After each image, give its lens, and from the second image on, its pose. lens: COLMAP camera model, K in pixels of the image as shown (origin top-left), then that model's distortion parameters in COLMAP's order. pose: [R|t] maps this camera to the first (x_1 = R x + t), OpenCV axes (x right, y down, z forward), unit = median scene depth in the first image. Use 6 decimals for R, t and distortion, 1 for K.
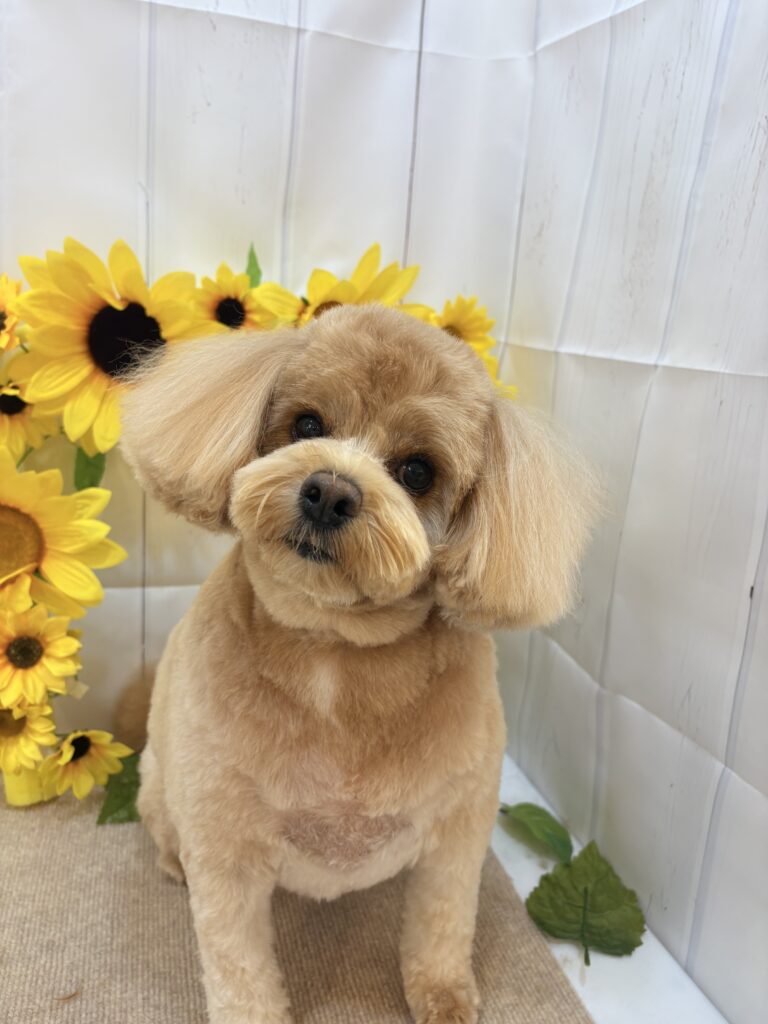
lens RADIAL K [[765.6, 0, 383.5], [0, 765.6, 515.9], [0, 0, 1]] dist [0.014867, -0.037861]
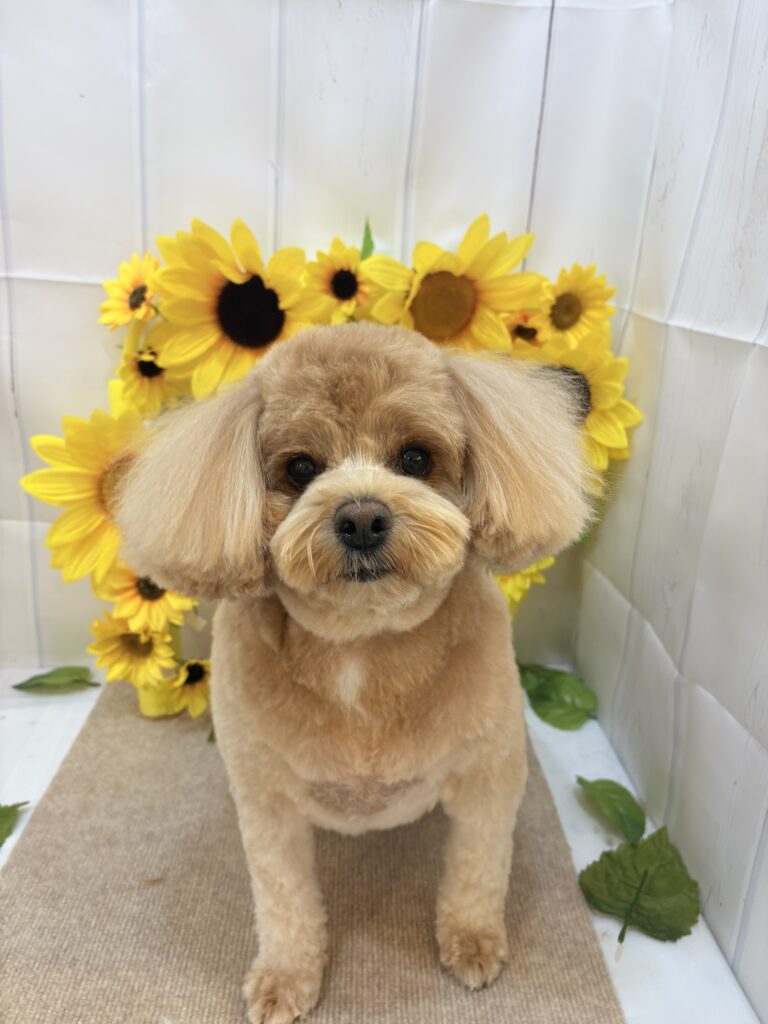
lens RADIAL K [[765.6, 0, 382.2], [0, 765.6, 515.7], [0, 0, 1]] dist [0.014867, -0.037861]
pose [[0.968386, 0.066966, -0.240298, 0.136787], [-0.052478, 0.996425, 0.066202, -0.022035], [0.243873, -0.051498, 0.968439, -0.025455]]
